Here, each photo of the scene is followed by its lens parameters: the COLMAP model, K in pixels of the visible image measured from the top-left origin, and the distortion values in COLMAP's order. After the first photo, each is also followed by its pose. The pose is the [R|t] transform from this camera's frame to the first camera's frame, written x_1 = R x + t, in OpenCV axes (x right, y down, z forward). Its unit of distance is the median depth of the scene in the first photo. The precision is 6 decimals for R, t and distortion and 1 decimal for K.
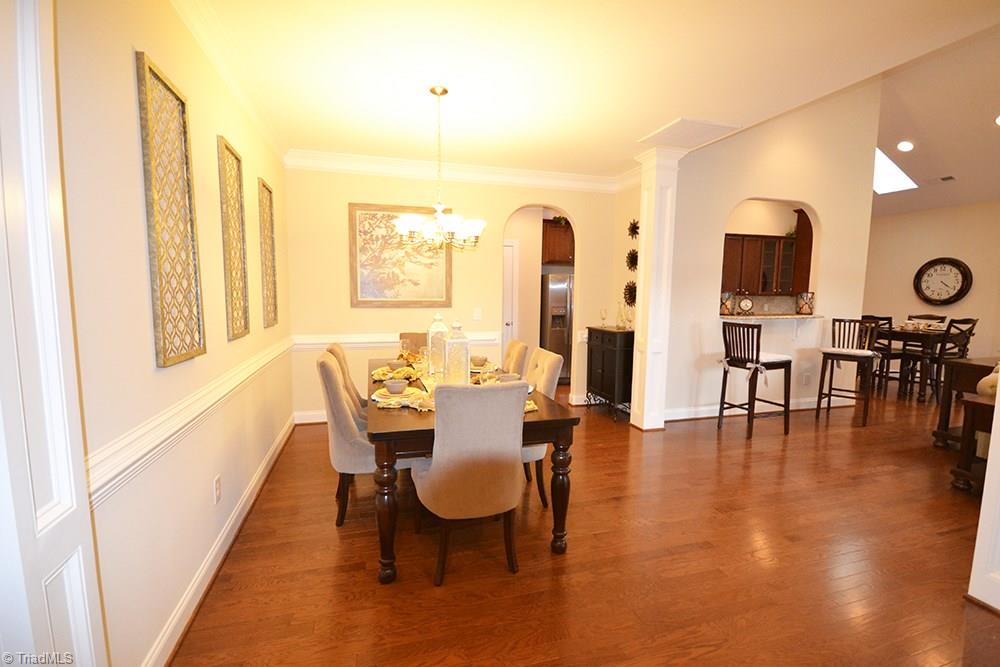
lens RADIAL K [[449.9, 0, 500.0], [0, 449.9, 333.5], [0, 0, 1]] dist [-0.000931, 0.000221]
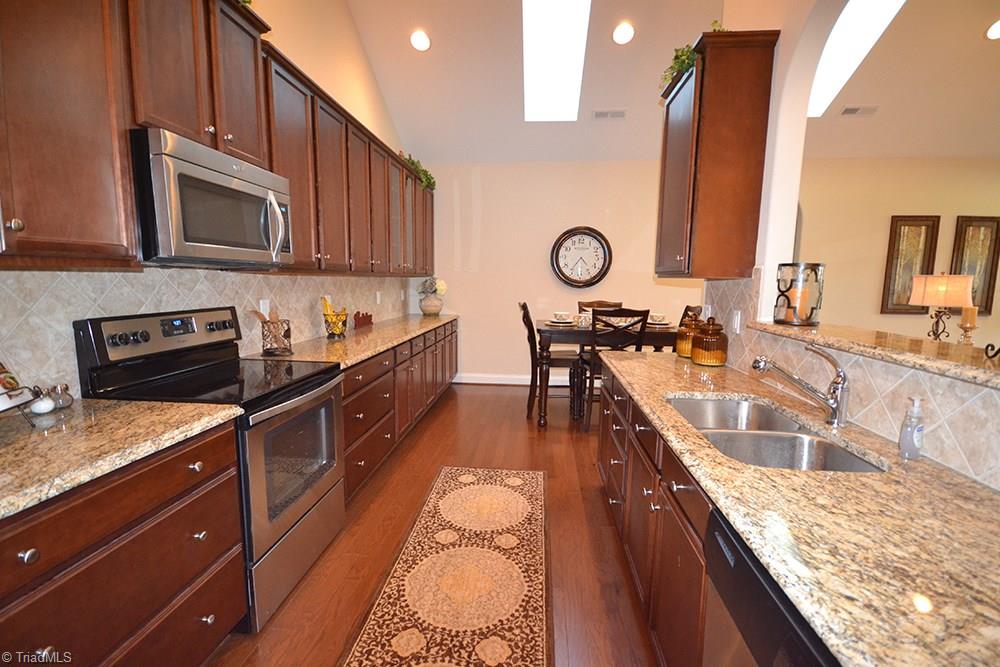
lens RADIAL K [[449.9, 0, 500.0], [0, 449.9, 333.5], [0, 0, 1]] dist [-0.000931, 0.000221]
pose [[0.351334, -0.117467, 0.928852, 0.207745], [0.083189, 0.992091, 0.093999, -0.071559], [-0.932547, 0.044245, 0.358327, 0.875505]]
